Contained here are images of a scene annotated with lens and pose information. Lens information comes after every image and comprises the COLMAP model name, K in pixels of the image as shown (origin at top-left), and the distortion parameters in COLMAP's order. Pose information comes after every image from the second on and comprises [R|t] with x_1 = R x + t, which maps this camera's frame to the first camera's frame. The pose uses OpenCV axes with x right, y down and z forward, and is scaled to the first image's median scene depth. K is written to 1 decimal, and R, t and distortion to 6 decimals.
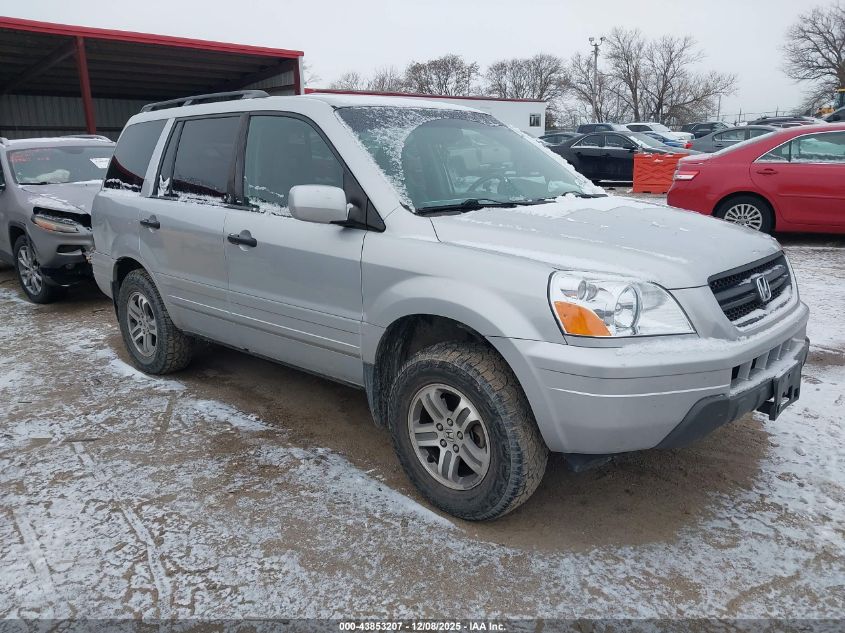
lens RADIAL K [[670.5, 0, 422.5], [0, 670.5, 316.5], [0, 0, 1]] dist [0.014564, 0.004646]
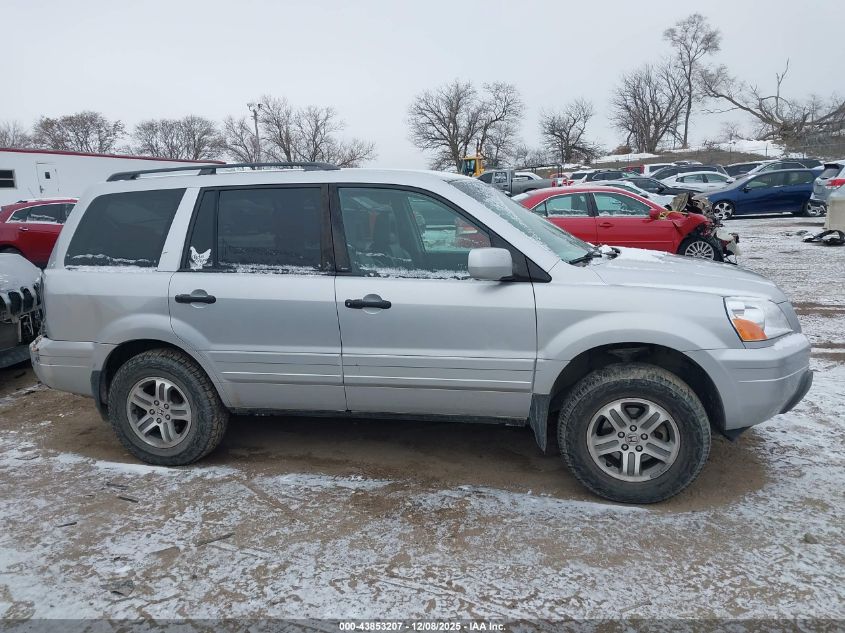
lens RADIAL K [[662.6, 0, 423.7], [0, 662.6, 328.0], [0, 0, 1]] dist [0.001491, 0.005070]
pose [[0.871537, -0.105013, 0.478953, -0.672508], [0.135908, 0.990261, -0.030187, -0.033209], [-0.471119, 0.091403, 0.877321, 0.064240]]
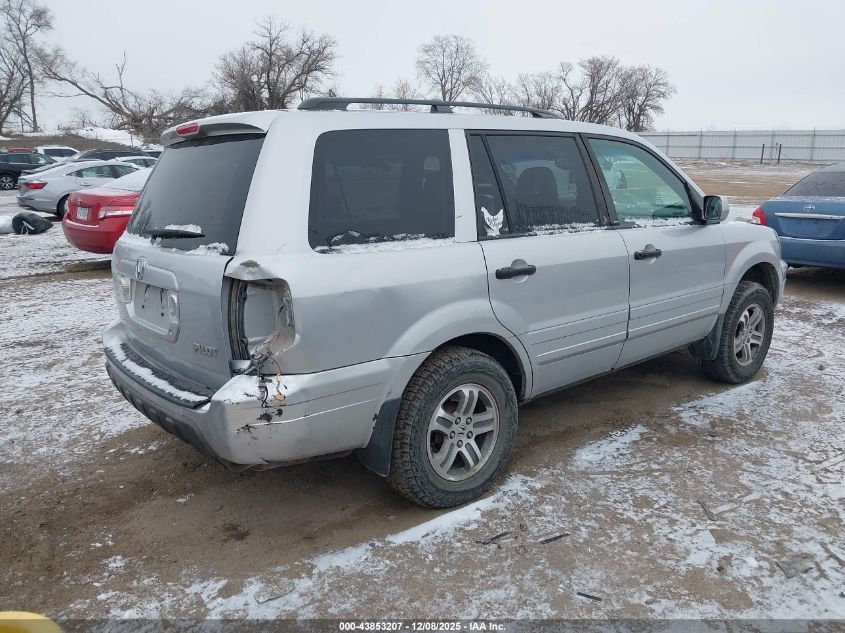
lens RADIAL K [[670.5, 0, 422.5], [0, 670.5, 316.5], [0, 0, 1]] dist [0.014564, 0.004646]
pose [[0.128228, -0.196566, 0.972070, -1.345937], [0.259740, 0.952604, 0.158367, -0.275821], [-0.957127, 0.232178, 0.173207, 1.155631]]
